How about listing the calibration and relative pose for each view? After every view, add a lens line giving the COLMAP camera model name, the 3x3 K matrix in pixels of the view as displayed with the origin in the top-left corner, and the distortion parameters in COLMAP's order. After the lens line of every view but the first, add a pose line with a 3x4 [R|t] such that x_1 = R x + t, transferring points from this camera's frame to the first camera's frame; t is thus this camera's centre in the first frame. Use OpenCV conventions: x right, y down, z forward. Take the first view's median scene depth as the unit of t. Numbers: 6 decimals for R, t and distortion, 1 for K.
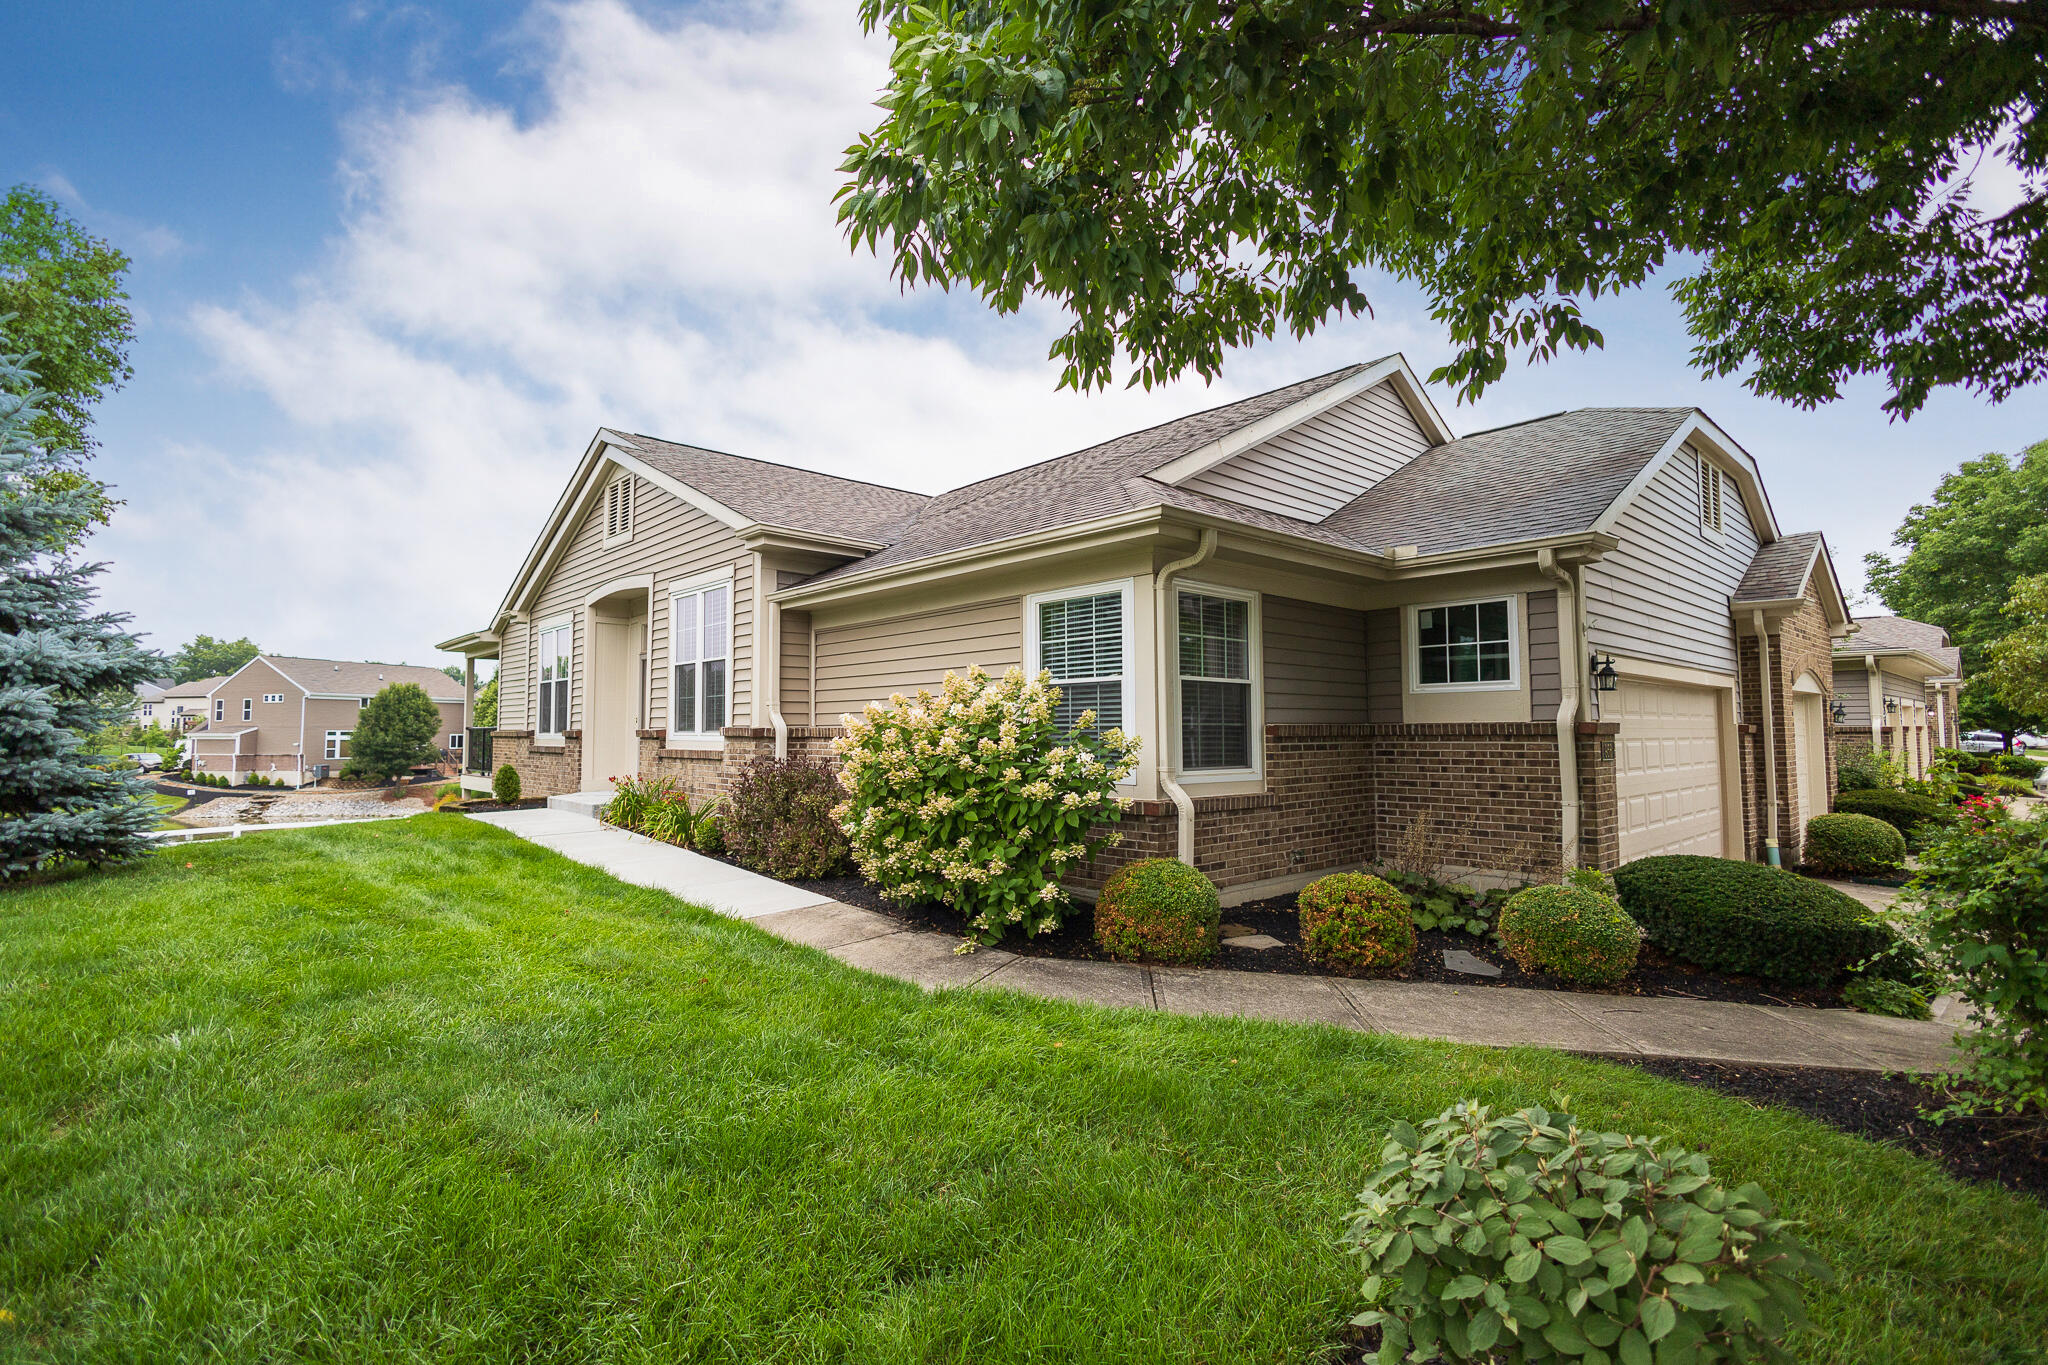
lens RADIAL K [[942.1, 0, 1013.5], [0, 942.1, 683.3], [0, 0, 1]] dist [0.003497, -0.000366]
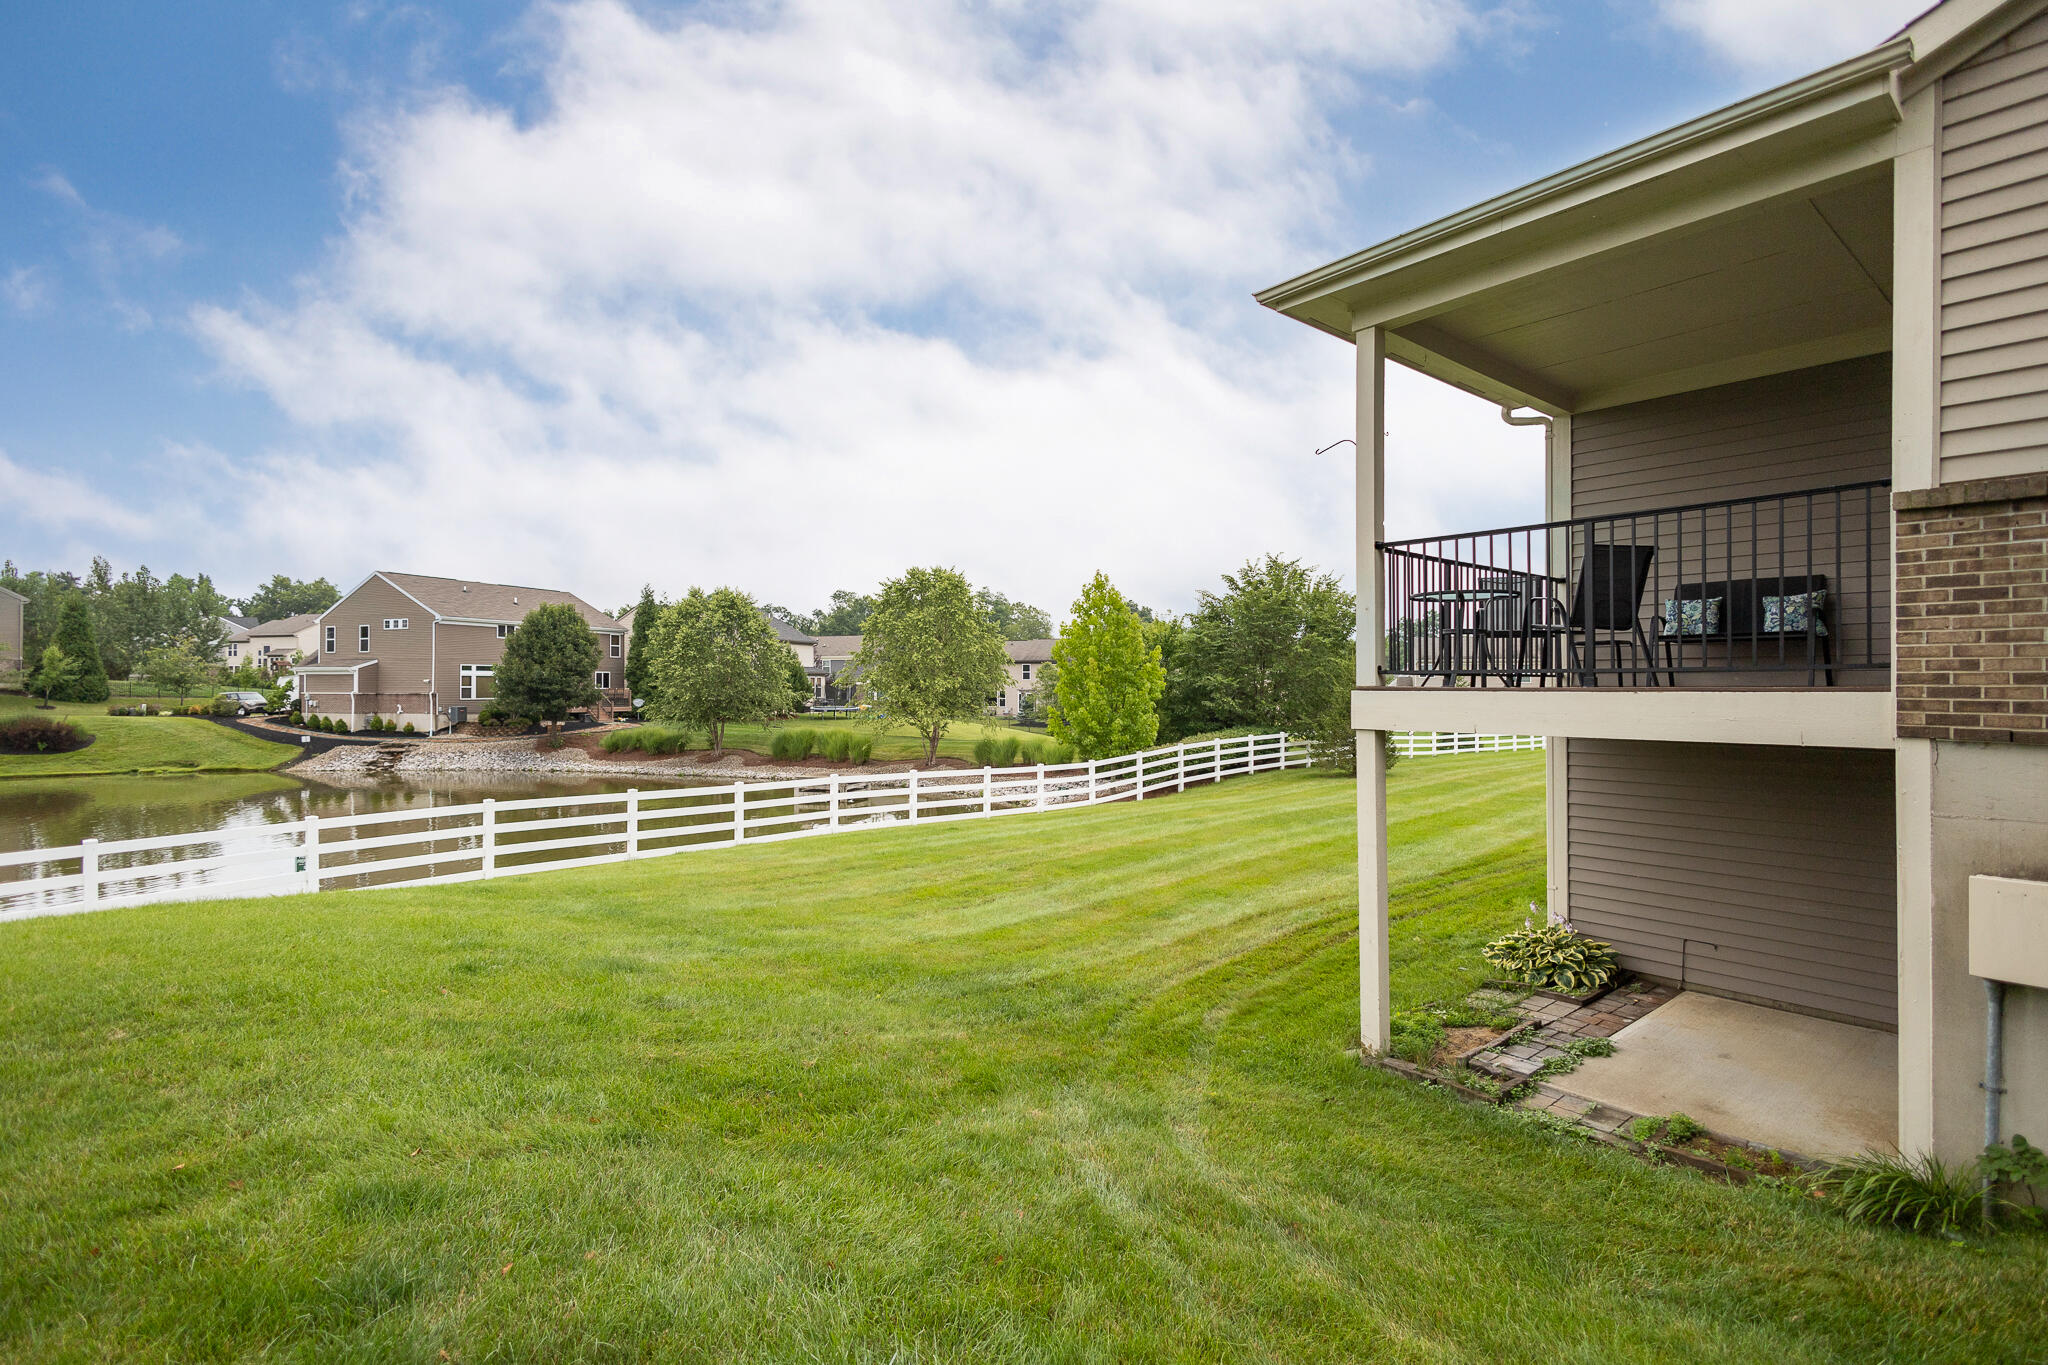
lens RADIAL K [[942.1, 0, 1013.5], [0, 942.1, 683.3], [0, 0, 1]] dist [0.003497, -0.000366]
pose [[0.999100, 0.003260, -0.042282, -1.957141], [-0.001132, 0.998736, 0.050253, 0.223313], [0.042393, -0.050160, 0.997841, 1.890960]]
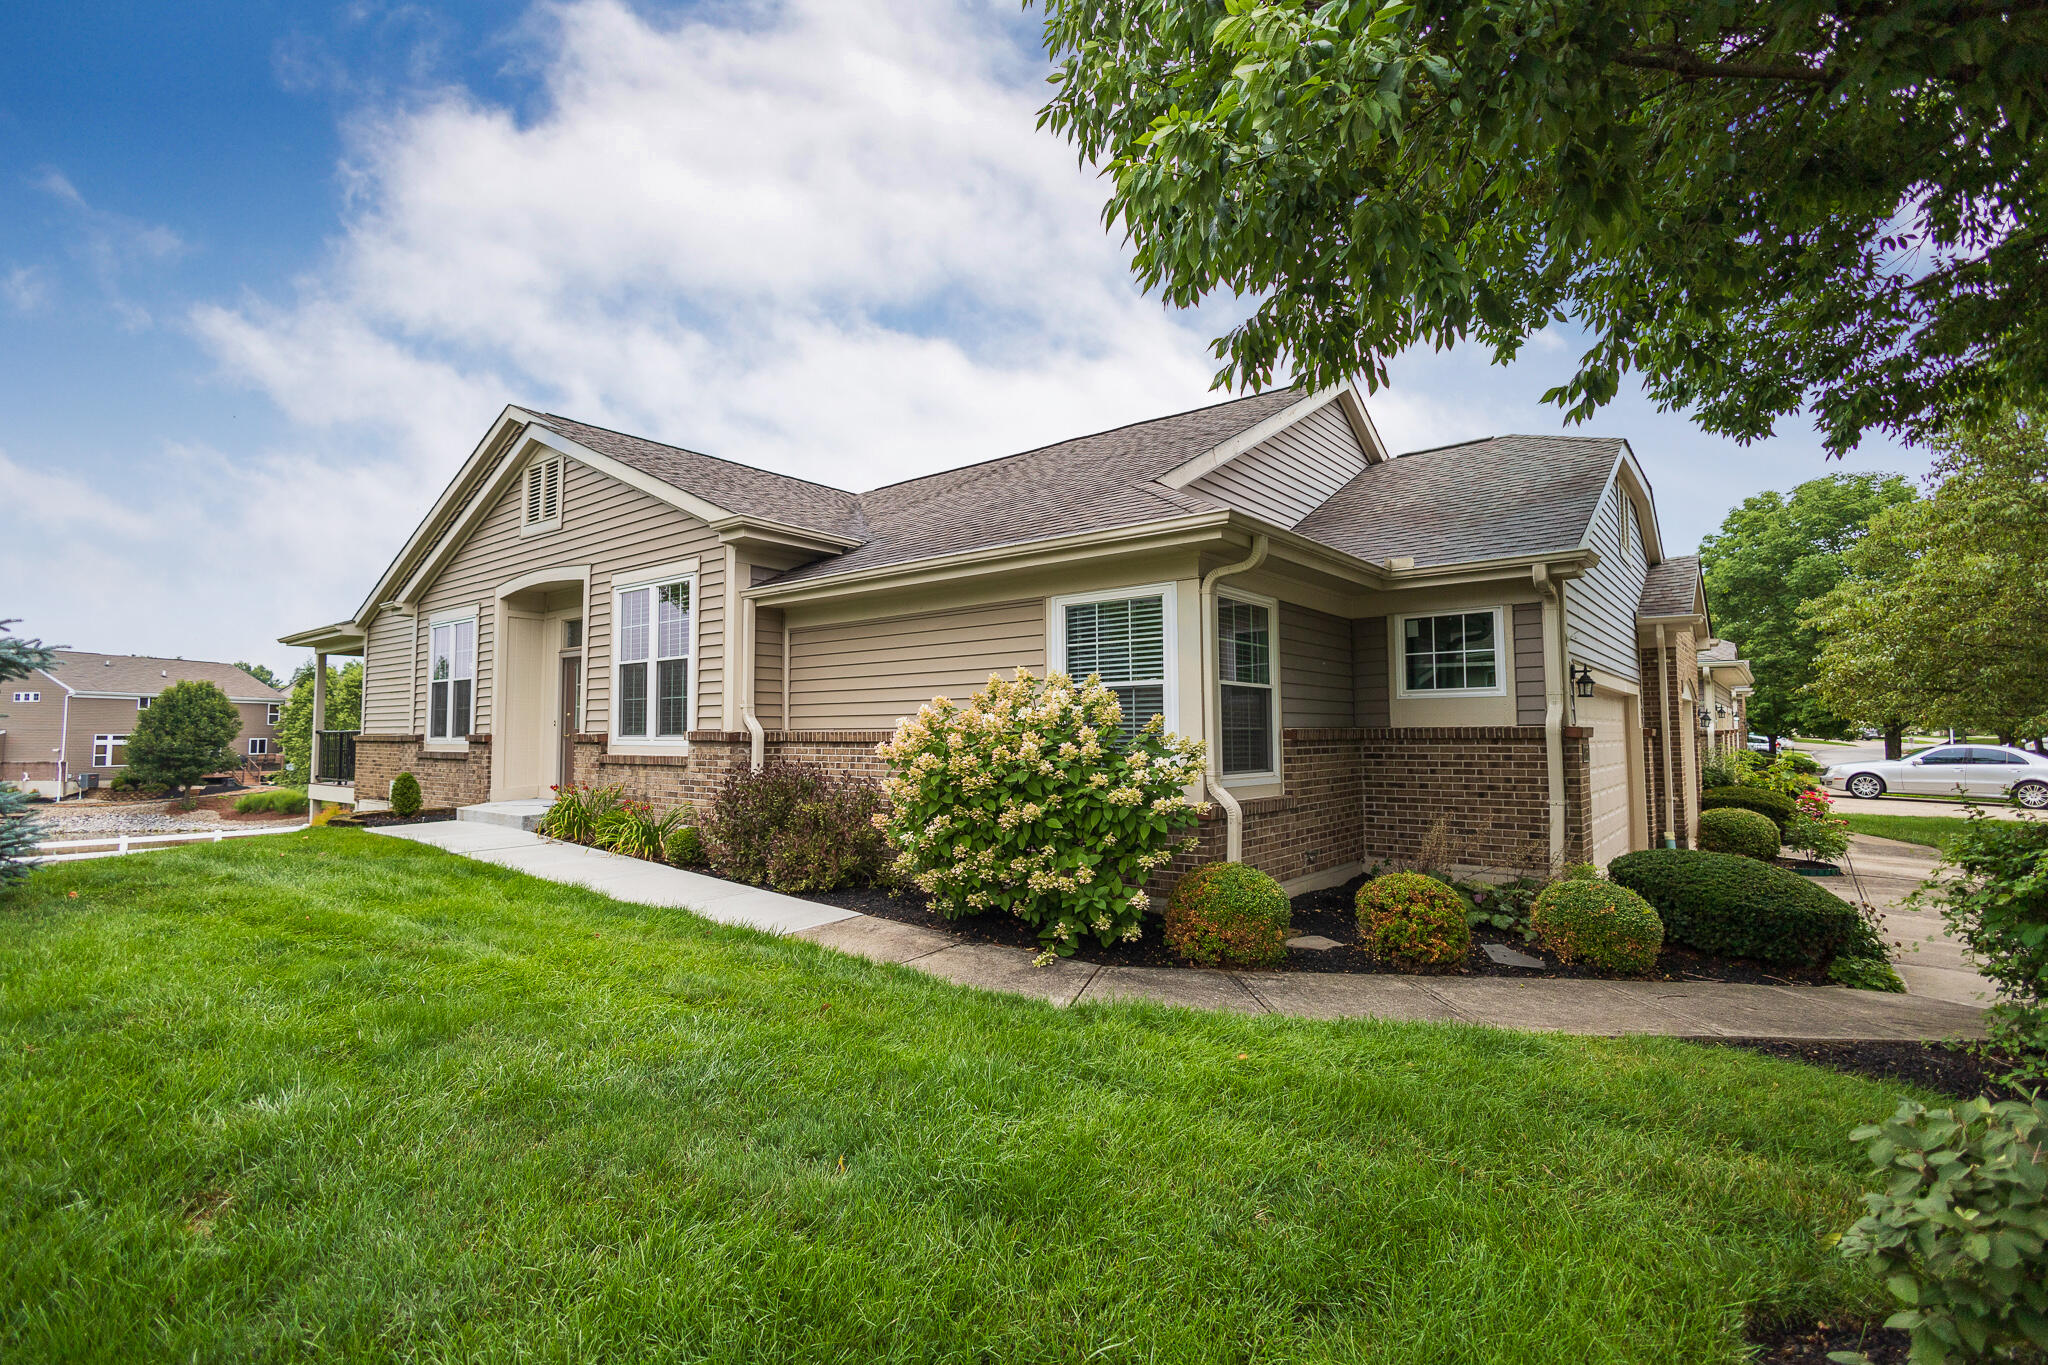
lens RADIAL K [[942.1, 0, 1013.5], [0, 942.1, 683.3], [0, 0, 1]] dist [0.003497, -0.000366]
pose [[0.988458, 0.007539, 0.151306, -0.161480], [-0.007032, 0.999968, -0.003883, 0.000509], [-0.151331, 0.002774, 0.988479, 0.031794]]
